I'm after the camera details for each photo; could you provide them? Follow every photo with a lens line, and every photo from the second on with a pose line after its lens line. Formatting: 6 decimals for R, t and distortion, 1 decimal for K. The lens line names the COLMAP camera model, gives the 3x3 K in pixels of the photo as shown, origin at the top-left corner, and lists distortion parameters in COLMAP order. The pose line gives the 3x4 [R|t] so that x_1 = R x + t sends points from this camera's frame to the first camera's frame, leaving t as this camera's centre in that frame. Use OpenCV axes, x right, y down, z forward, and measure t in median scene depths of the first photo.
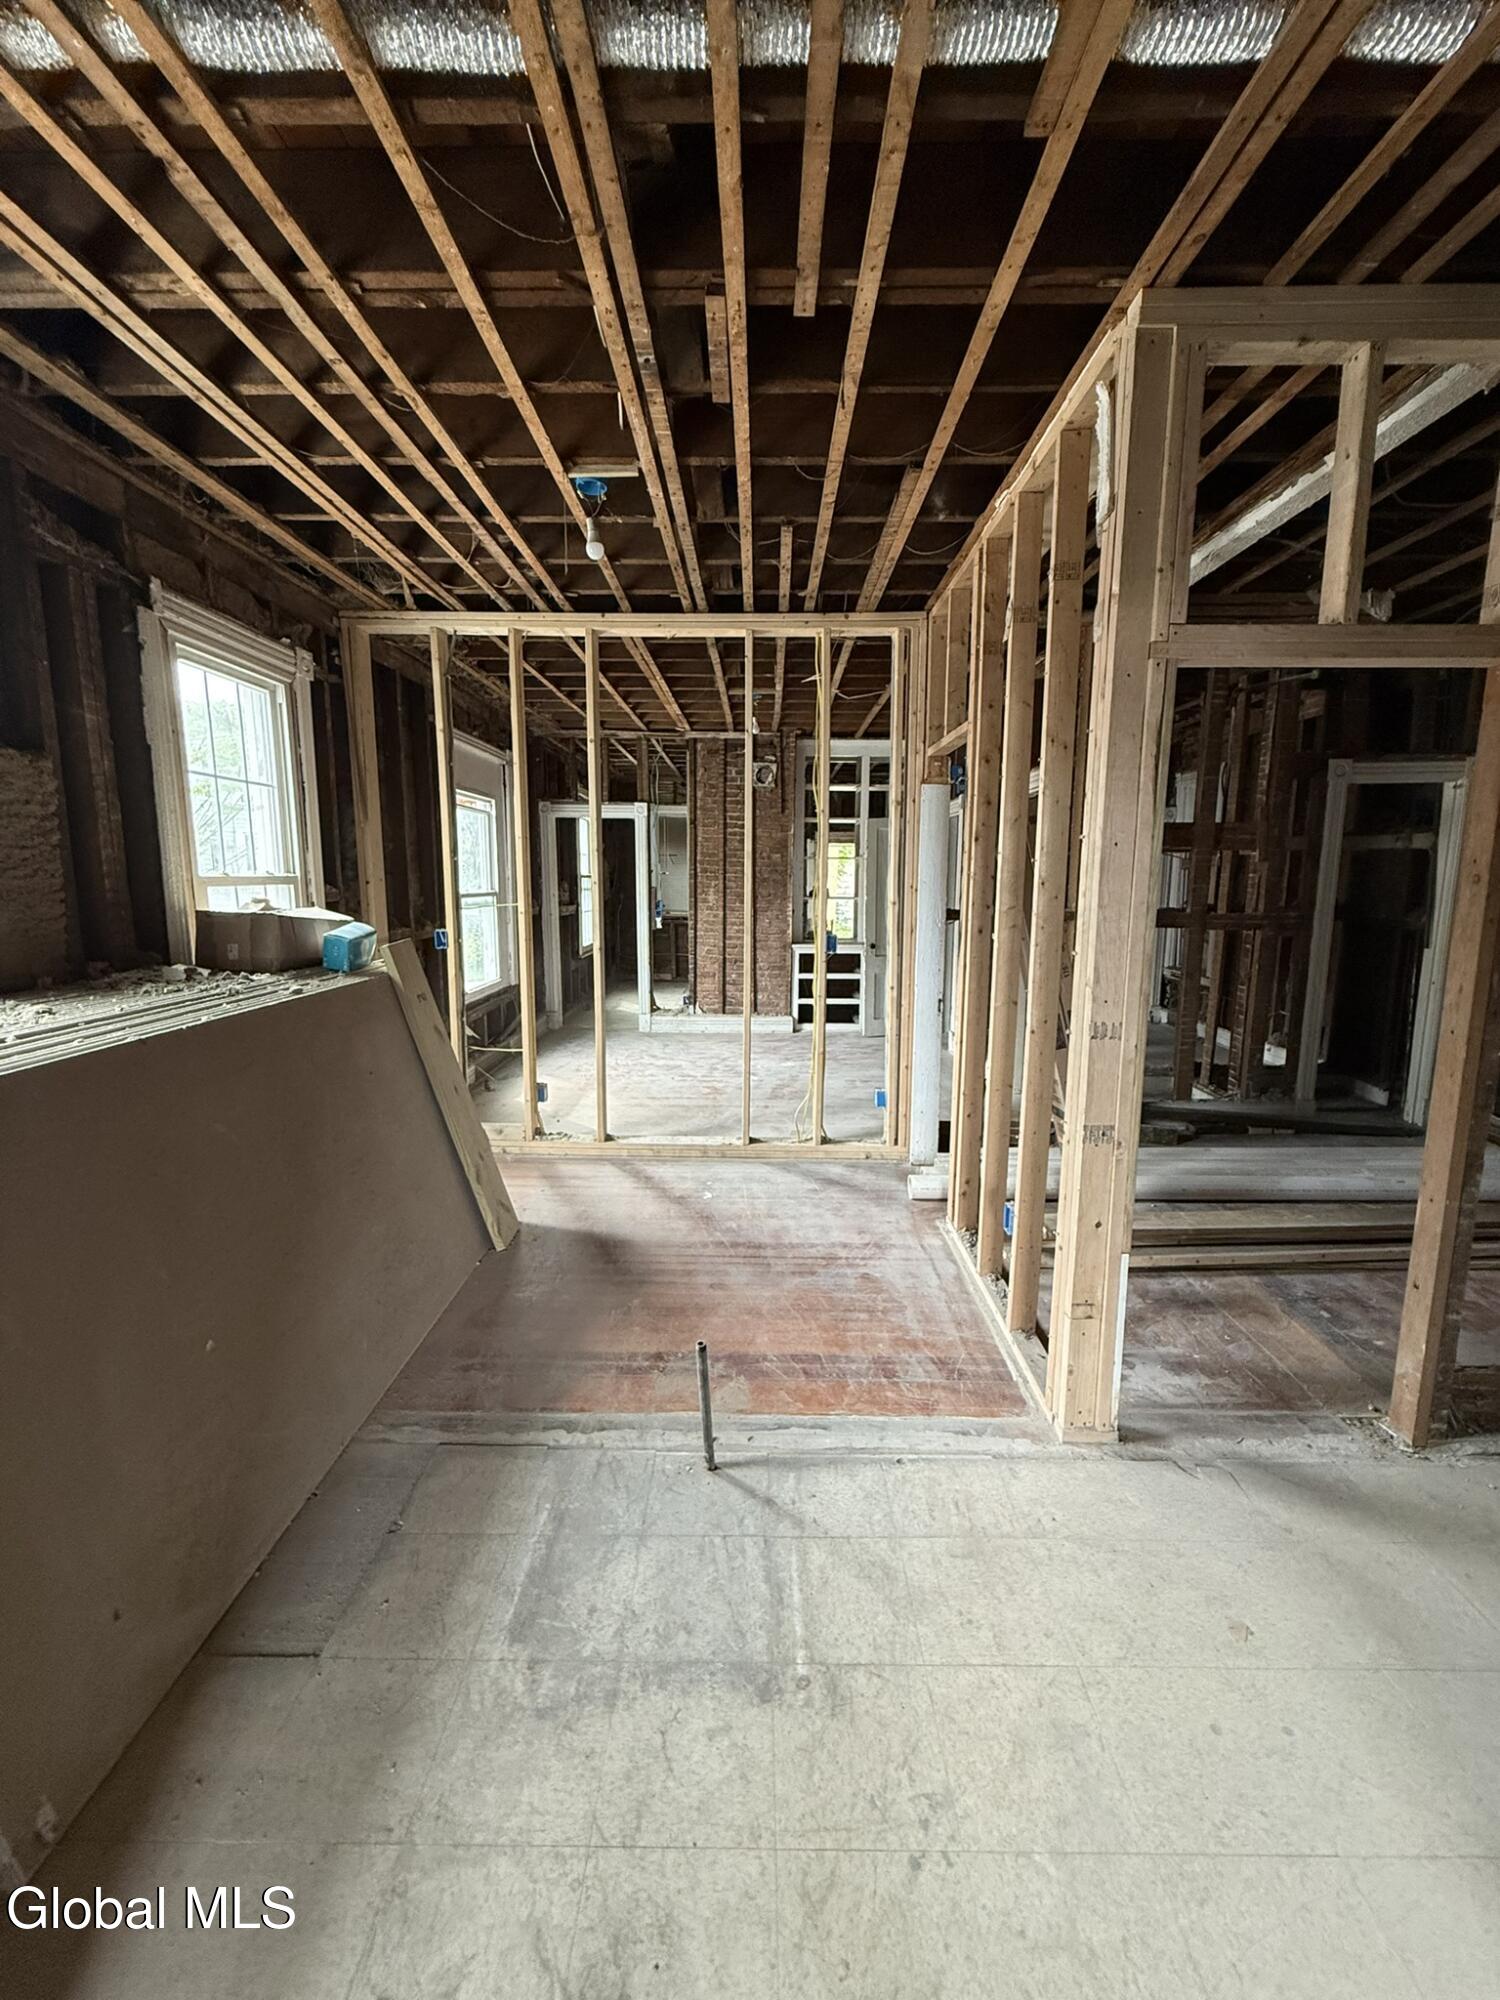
lens RADIAL K [[799.0, 0, 751.5], [0, 799.0, 995.1], [0, 0, 1]] dist [0.000913, -0.000032]
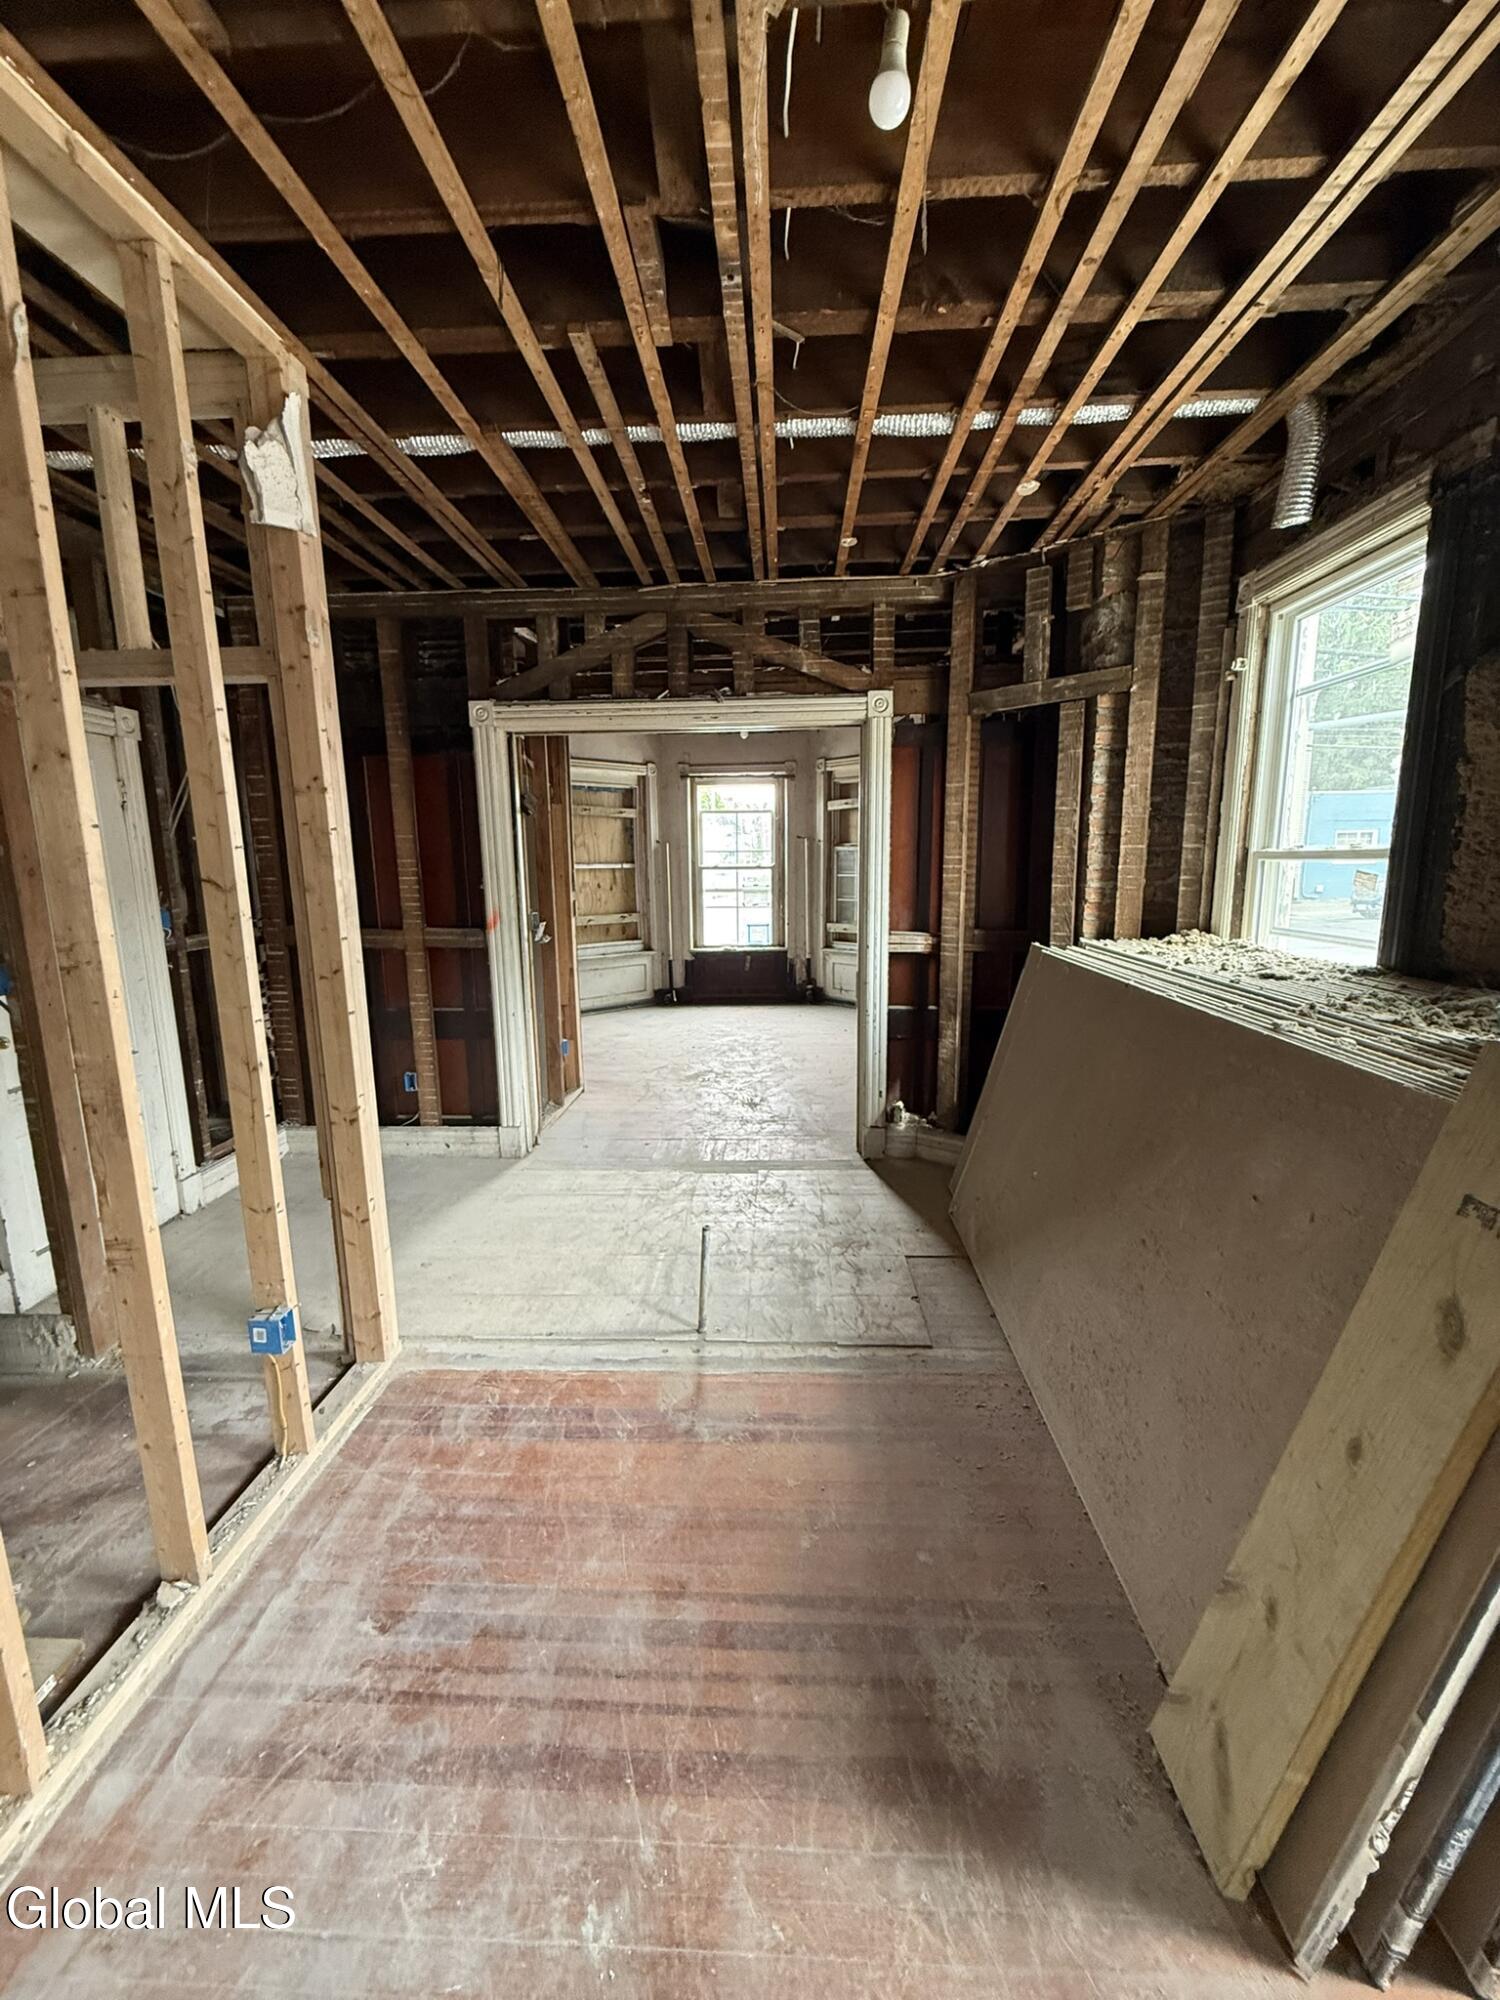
lens RADIAL K [[799.0, 0, 754.3], [0, 799.0, 994.7], [0, 0, 1]] dist [0.000913, -0.000032]
pose [[-0.999636, 0.006544, 0.026158, -0.146972], [0.014360, 0.950289, 0.311038, -0.262785], [-0.022822, 0.311301, -0.950037, 1.745921]]
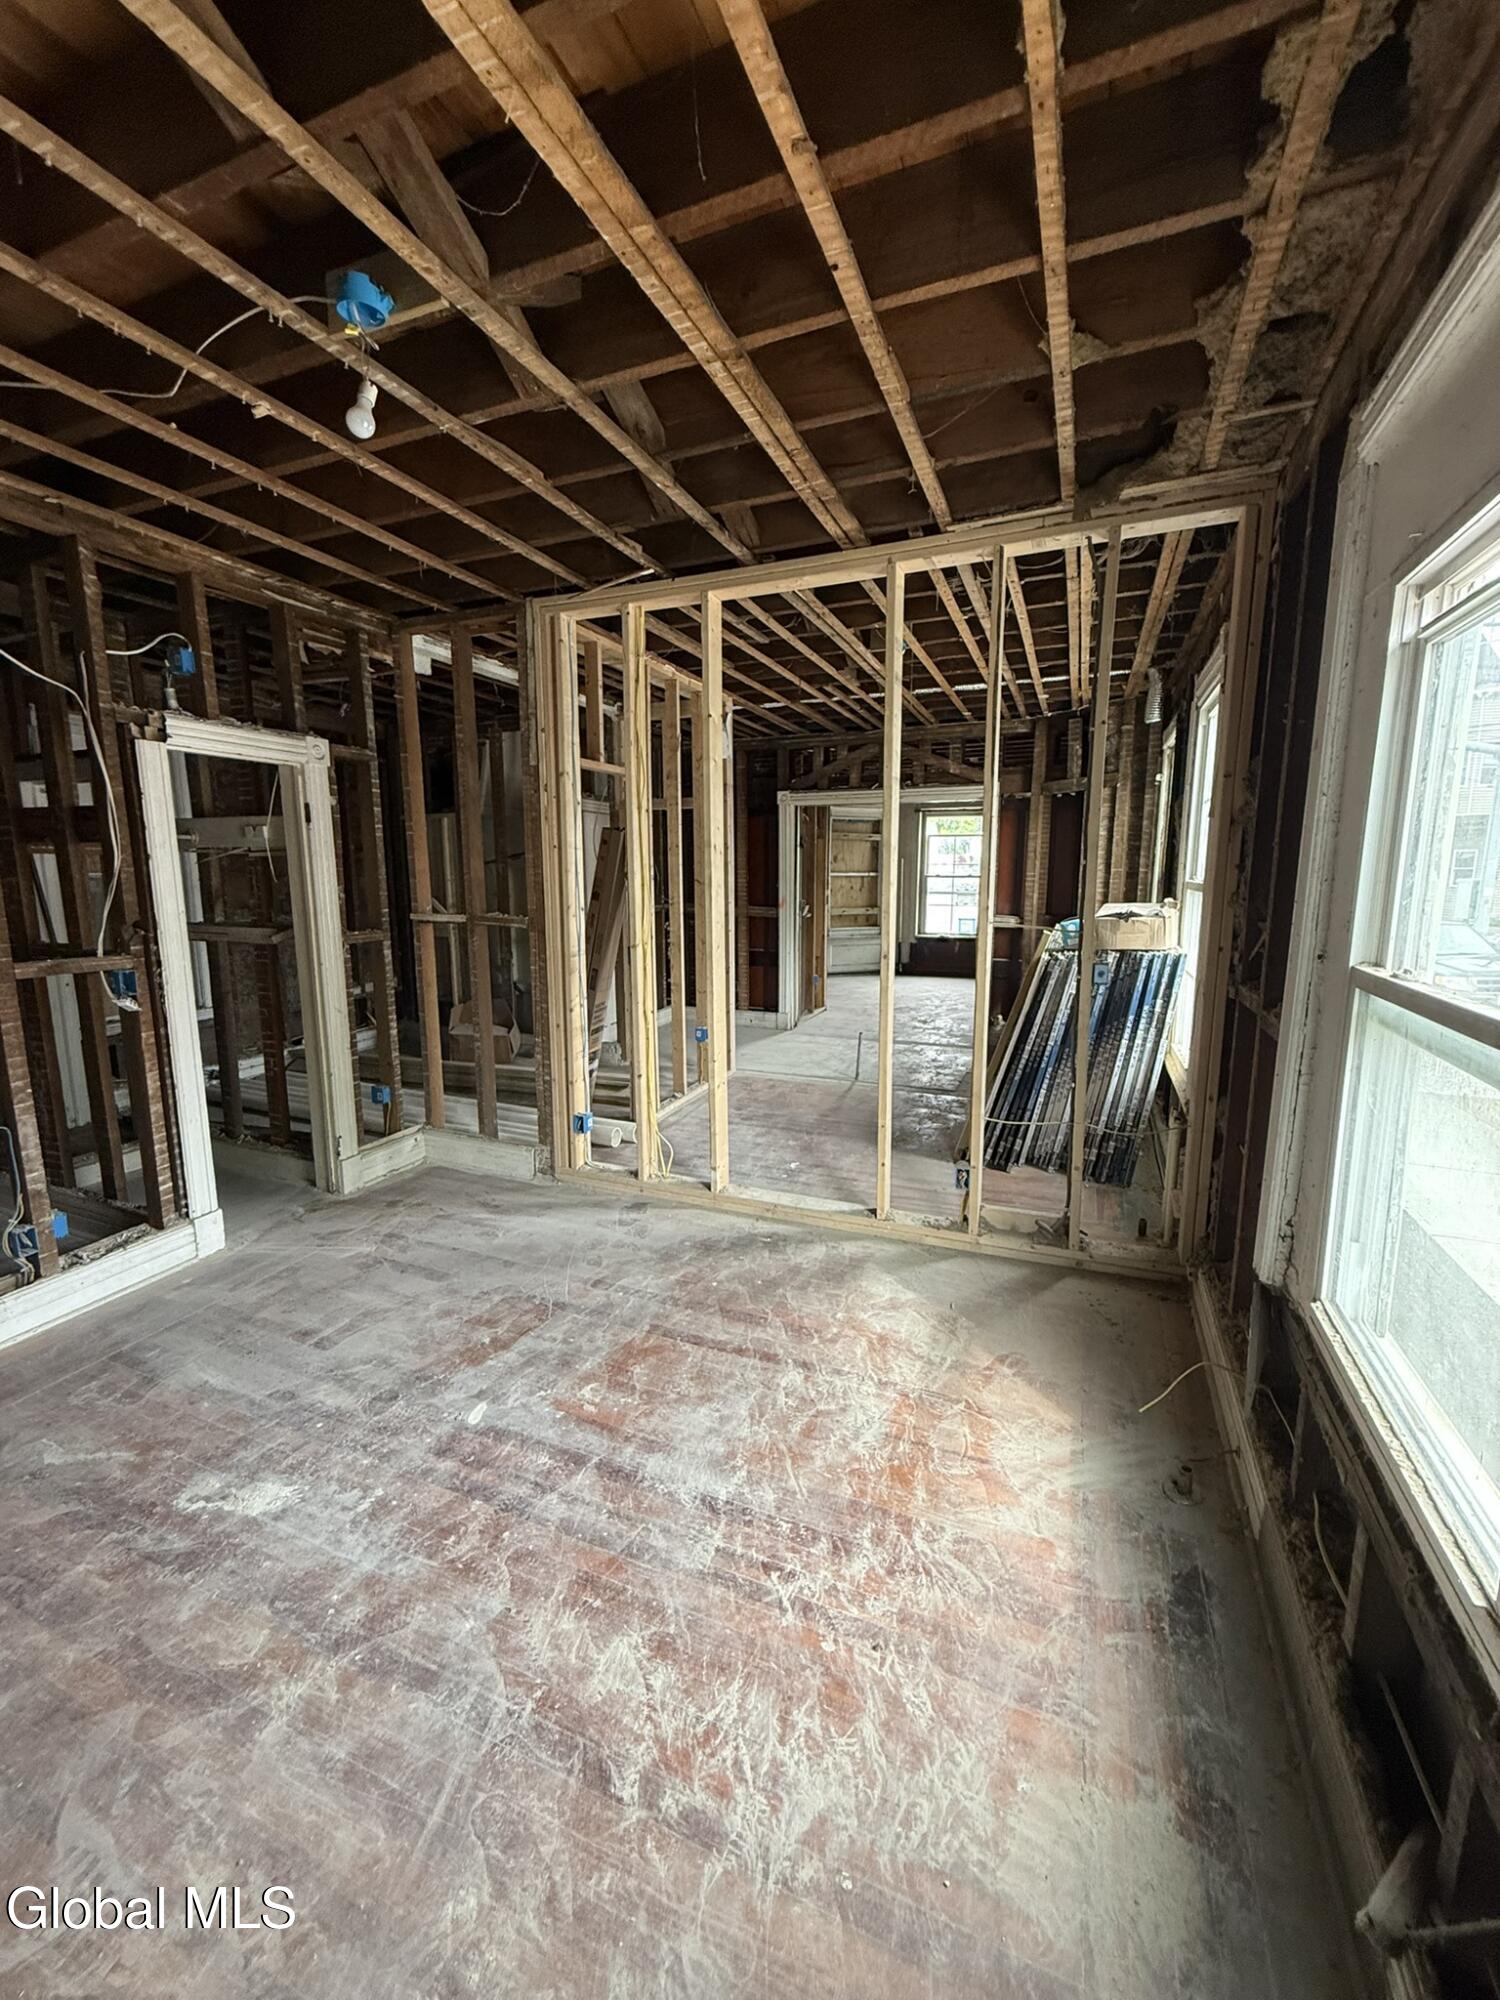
lens RADIAL K [[799.0, 0, 753.2], [0, 799.0, 993.8], [0, 0, 1]] dist [0.000913, -0.000032]
pose [[-0.931453, -0.057249, 0.359330, -0.625524], [0.054303, 0.954614, 0.292854, -0.497716], [-0.359787, 0.292293, -0.886069, 3.114493]]
